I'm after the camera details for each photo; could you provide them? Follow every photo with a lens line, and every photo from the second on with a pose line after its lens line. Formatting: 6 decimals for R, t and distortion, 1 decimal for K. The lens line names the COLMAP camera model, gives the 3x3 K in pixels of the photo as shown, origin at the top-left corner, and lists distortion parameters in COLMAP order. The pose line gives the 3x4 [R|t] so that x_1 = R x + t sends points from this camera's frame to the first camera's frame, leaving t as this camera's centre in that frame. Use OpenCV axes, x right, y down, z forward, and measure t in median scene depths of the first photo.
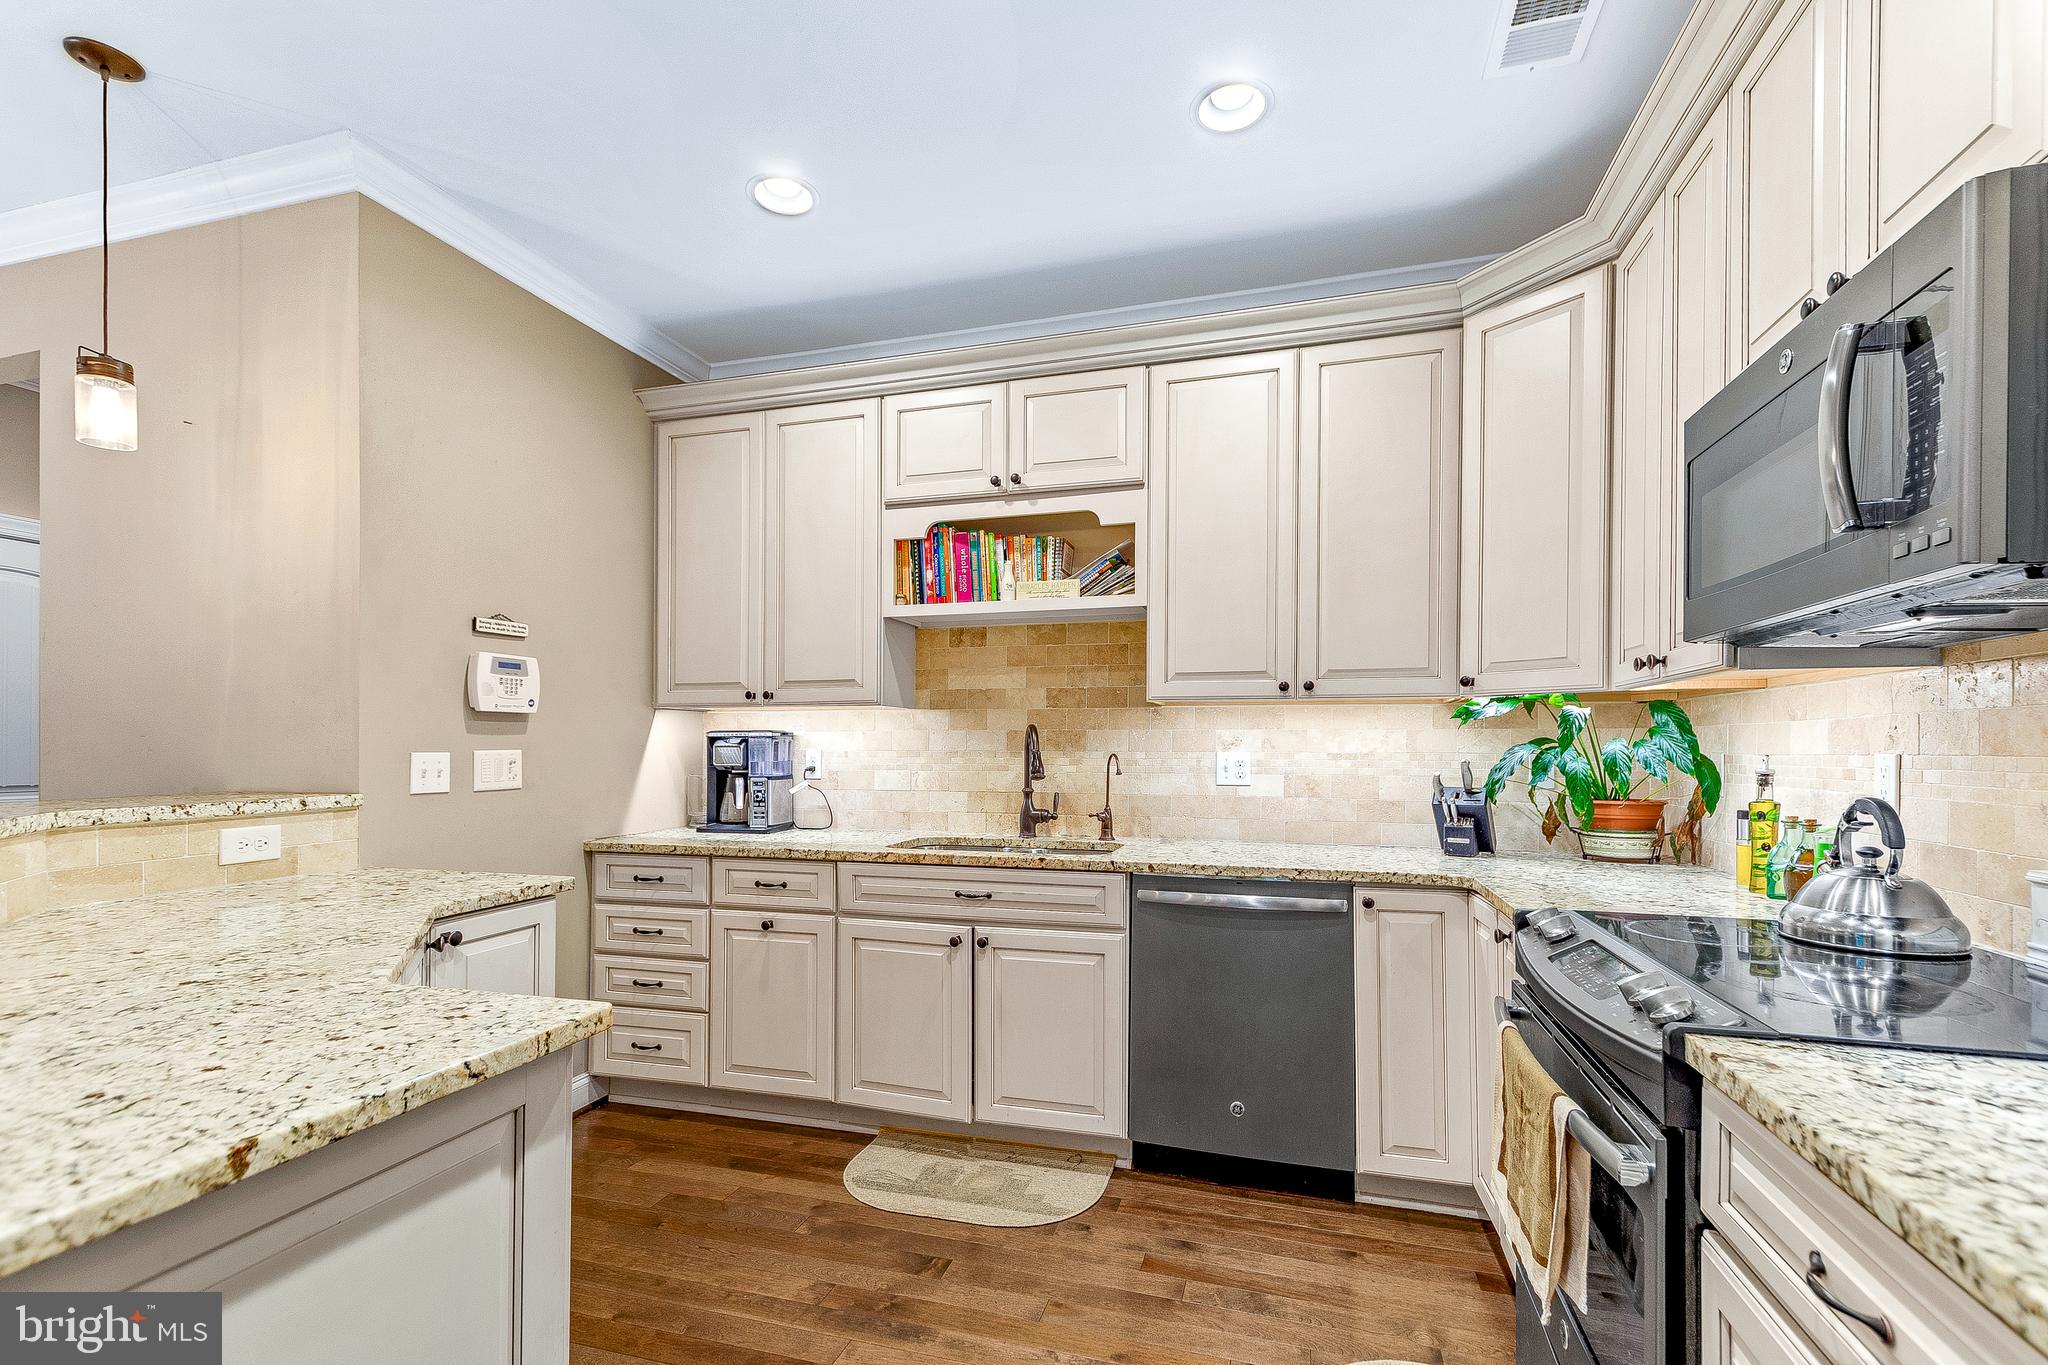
lens RADIAL K [[917.0, 0, 1029.6], [0, 917.0, 745.5], [0, 0, 1]] dist [0.016565, -0.000282]
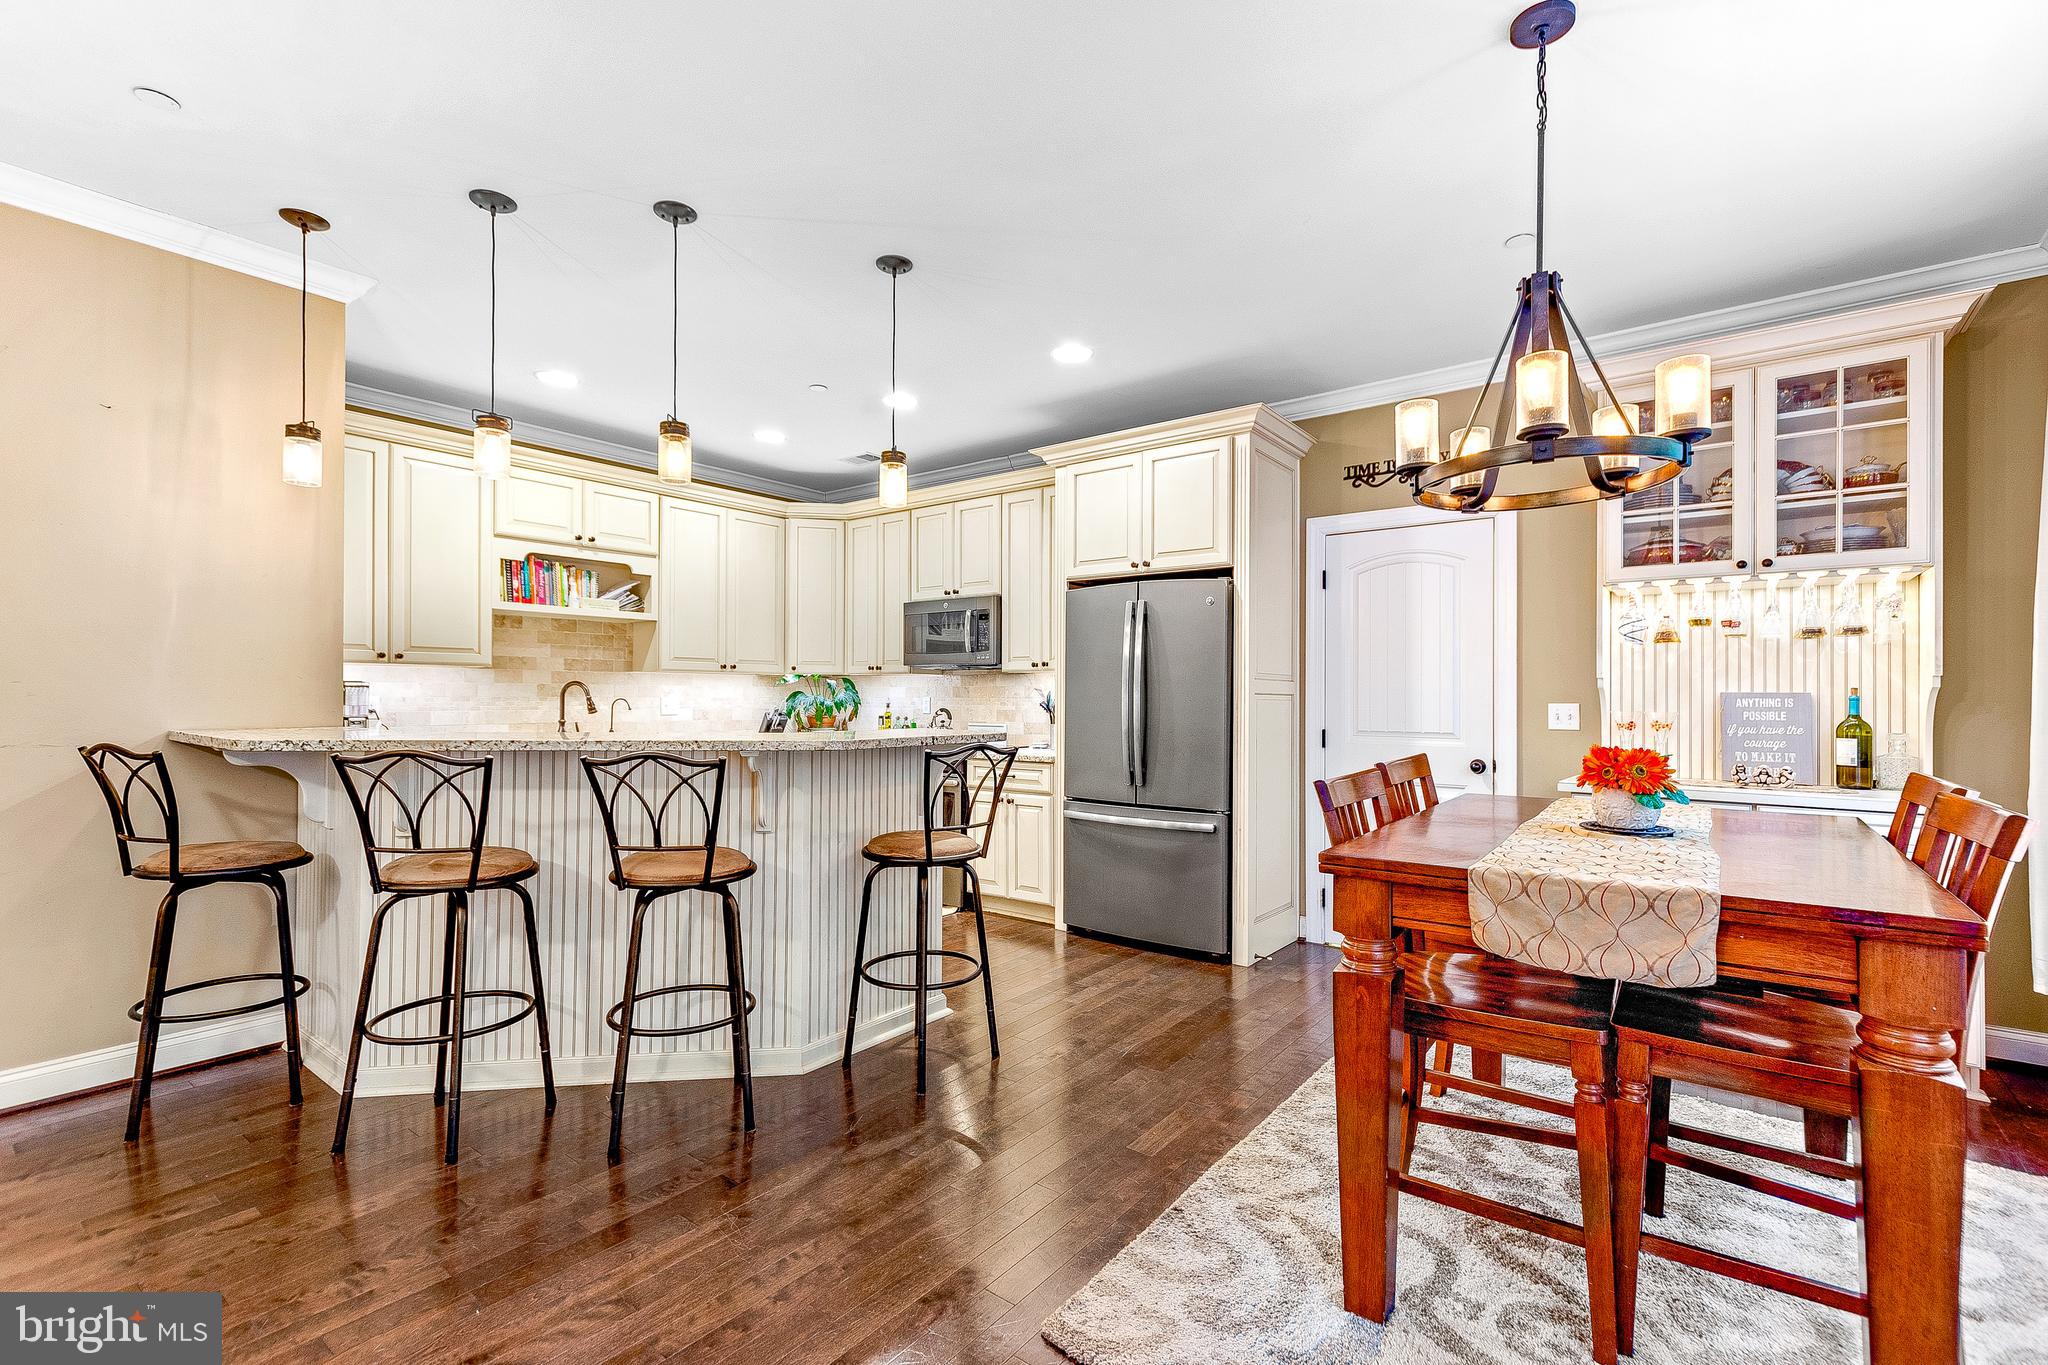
lens RADIAL K [[914.5, 0, 1028.0], [0, 914.5, 691.5], [0, 0, 1]] dist [0.020393, -0.000215]
pose [[0.361546, 0.004650, 0.932343, -1.498504], [-0.004726, 0.999984, -0.003154, -0.002948], [-0.932342, -0.003266, 0.361562, -0.442244]]
